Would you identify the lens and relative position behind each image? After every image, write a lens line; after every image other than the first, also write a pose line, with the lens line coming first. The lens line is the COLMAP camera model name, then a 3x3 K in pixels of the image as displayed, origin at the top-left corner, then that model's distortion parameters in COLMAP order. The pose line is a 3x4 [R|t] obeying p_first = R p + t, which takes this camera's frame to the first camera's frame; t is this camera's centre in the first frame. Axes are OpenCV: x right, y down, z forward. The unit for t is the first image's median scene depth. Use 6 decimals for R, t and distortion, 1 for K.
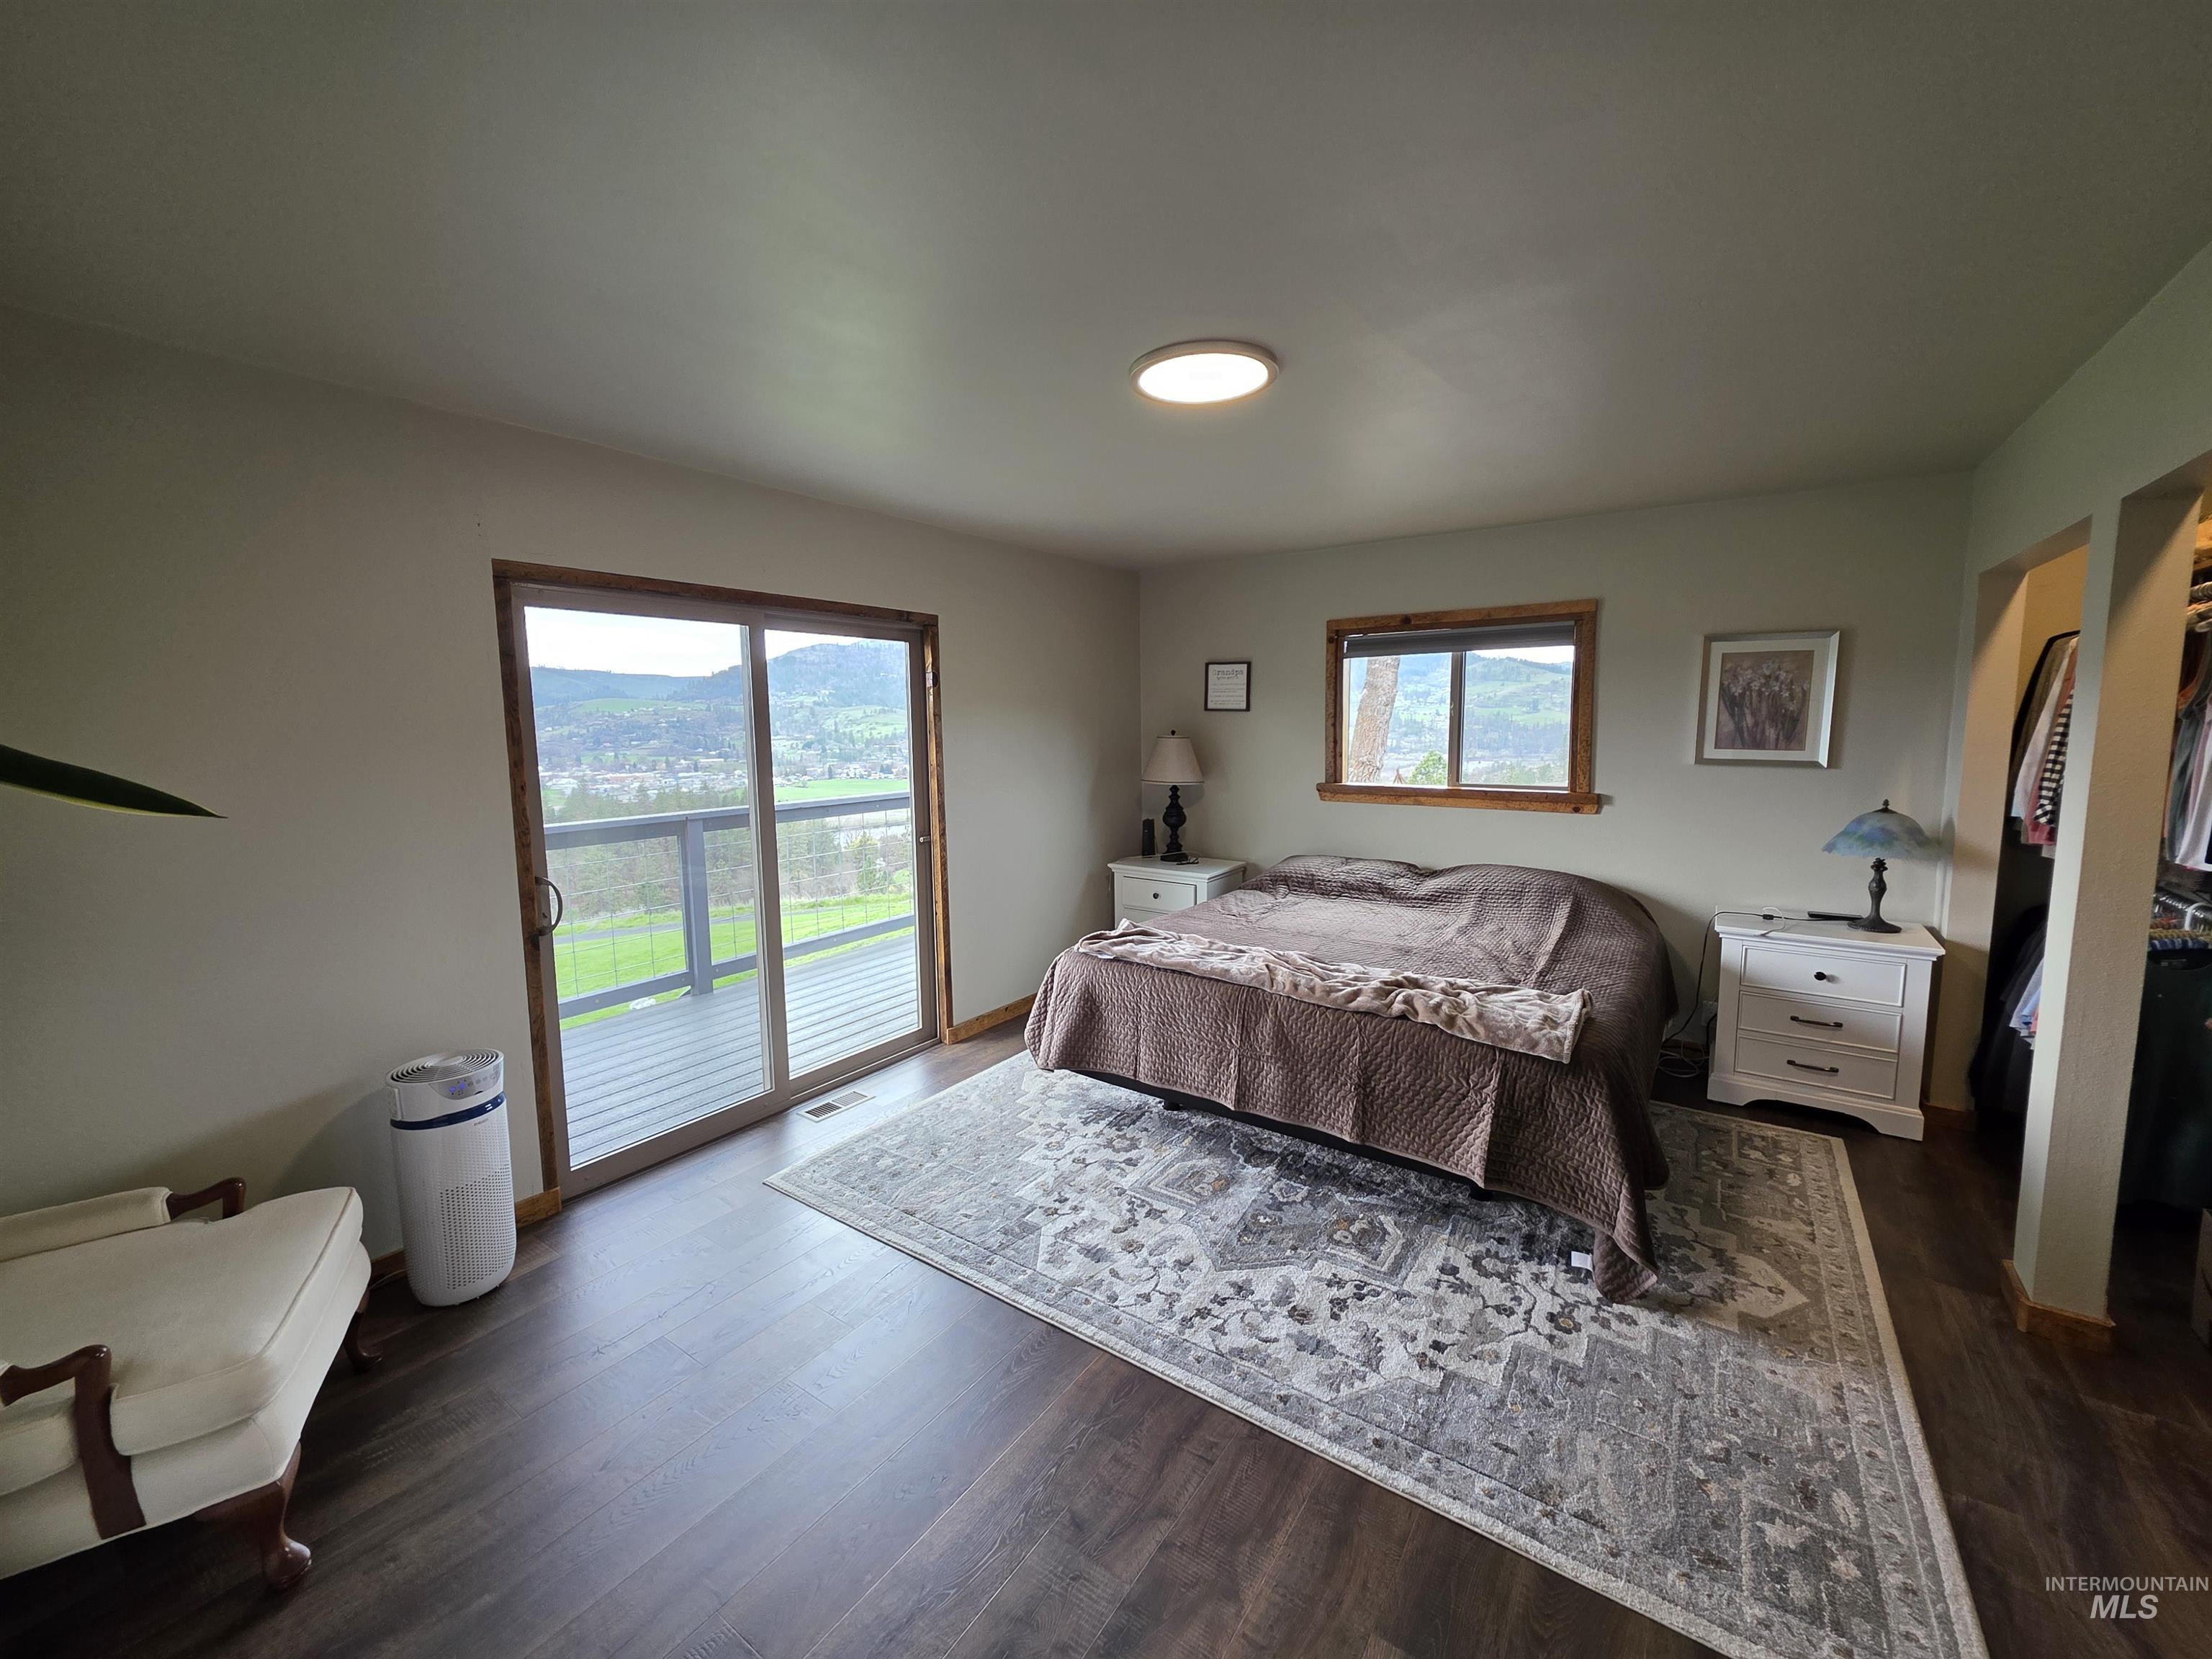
lens RADIAL K [[886.4, 0, 1095.8], [0, 886.4, 819.0], [0, 0, 1]] dist [0.002690, -0.001034]
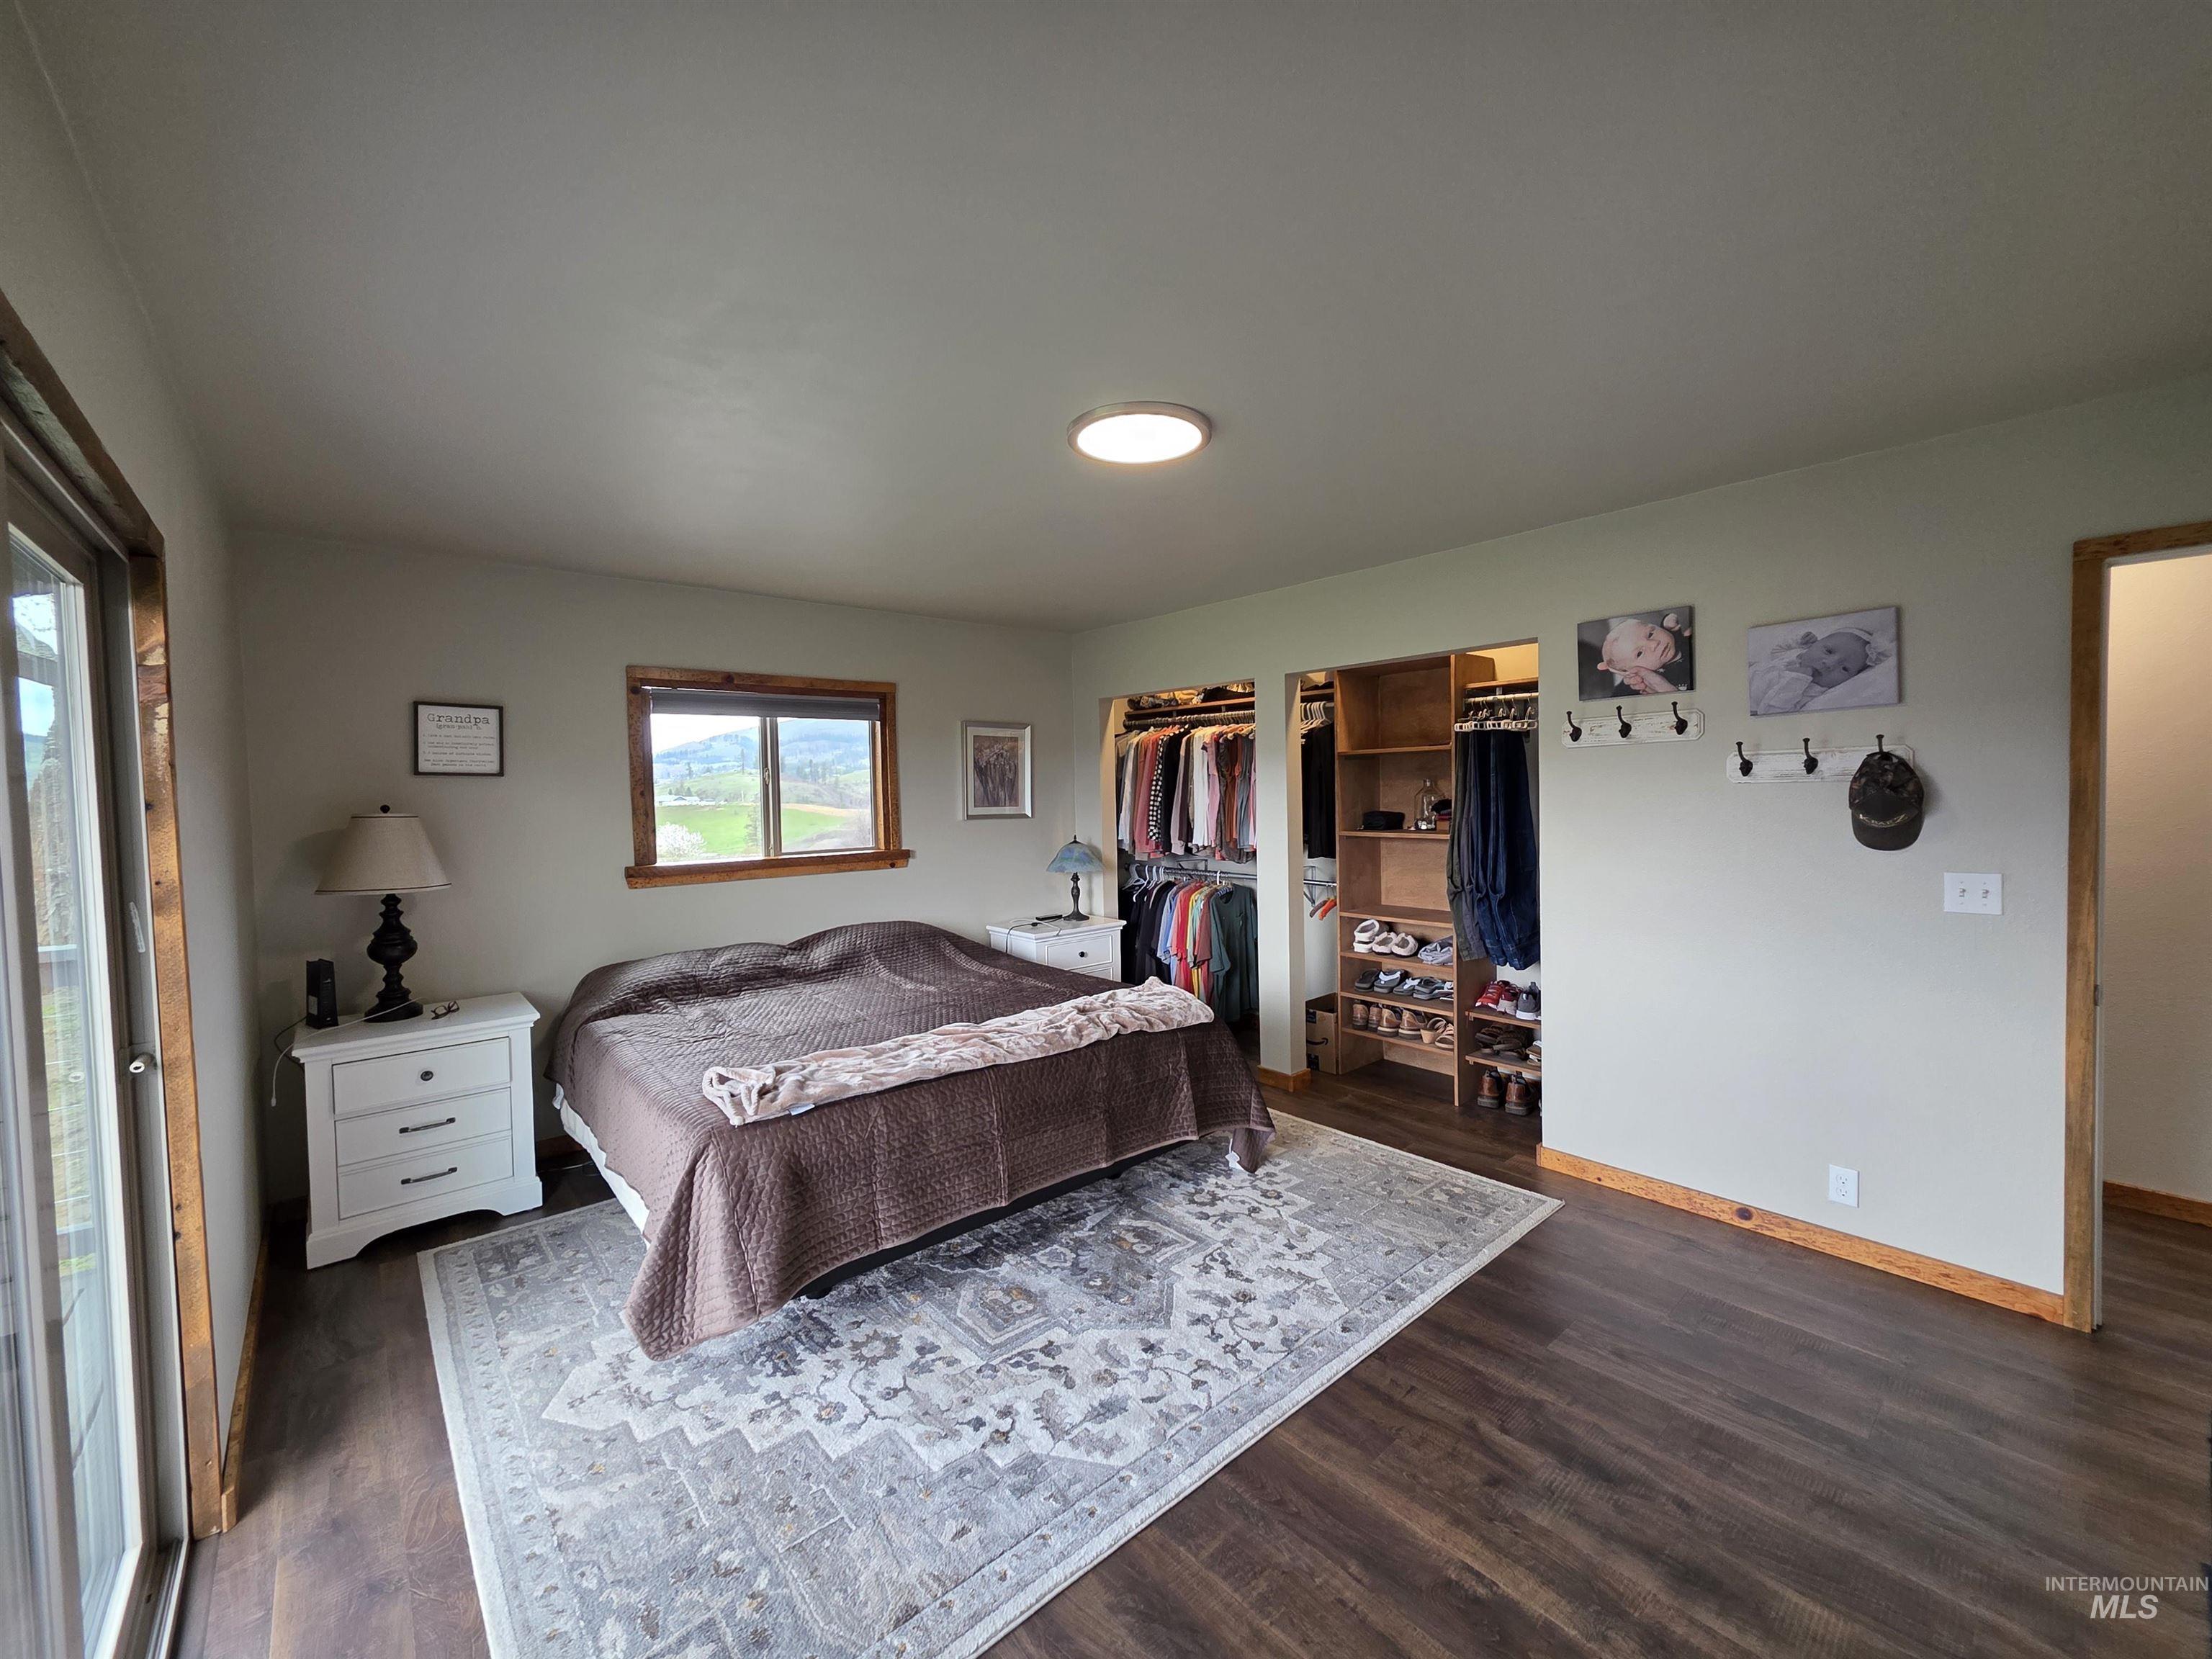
lens RADIAL K [[886.4, 0, 1118.4], [0, 886.4, 822.0], [0, 0, 1]] dist [0.002690, -0.001034]
pose [[0.229130, -0.034856, 0.972772, -0.645698], [0.124876, 0.992153, 0.006137, -0.047551], [-0.965352, 0.120070, 0.231685, 0.603271]]
